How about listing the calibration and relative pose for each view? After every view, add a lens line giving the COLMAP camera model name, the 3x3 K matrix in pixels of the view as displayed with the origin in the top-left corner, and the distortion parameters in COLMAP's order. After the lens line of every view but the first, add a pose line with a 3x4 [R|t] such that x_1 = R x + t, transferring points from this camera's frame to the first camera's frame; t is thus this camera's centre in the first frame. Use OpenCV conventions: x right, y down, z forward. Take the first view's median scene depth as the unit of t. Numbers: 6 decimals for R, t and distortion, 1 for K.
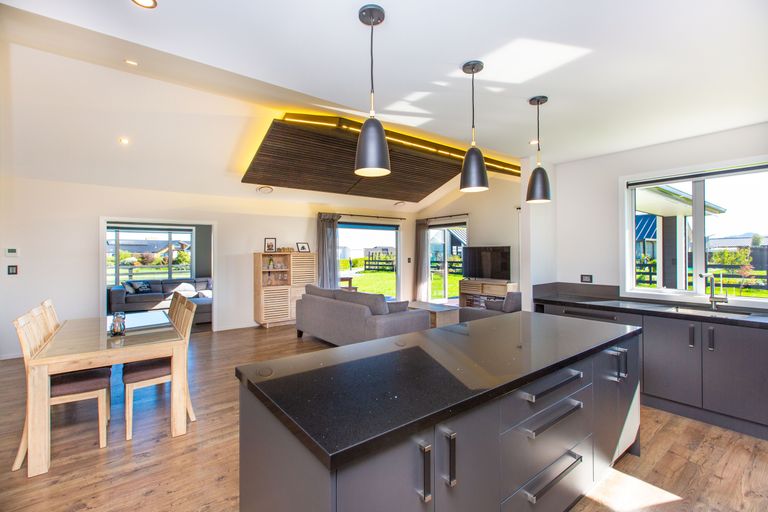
lens RADIAL K [[342.5, 0, 384.0], [0, 342.5, 256.0], [0, 0, 1]] dist [0.001191, -0.000106]
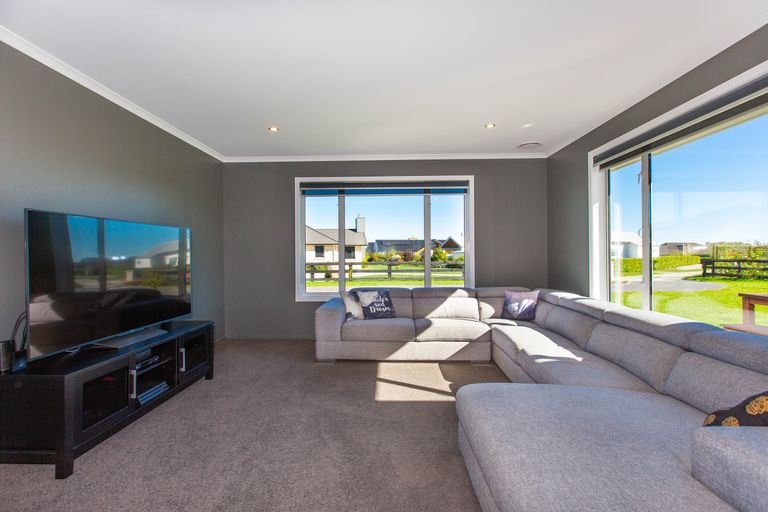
lens RADIAL K [[342.5, 0, 384.0], [0, 342.5, 256.0], [0, 0, 1]] dist [0.001191, -0.000106]
pose [[0.774857, 0.003462, -0.632127, -0.184974], [-0.002485, 0.999994, 0.002431, 0.011305], [0.632132, -0.000313, 0.774861, 0.296759]]
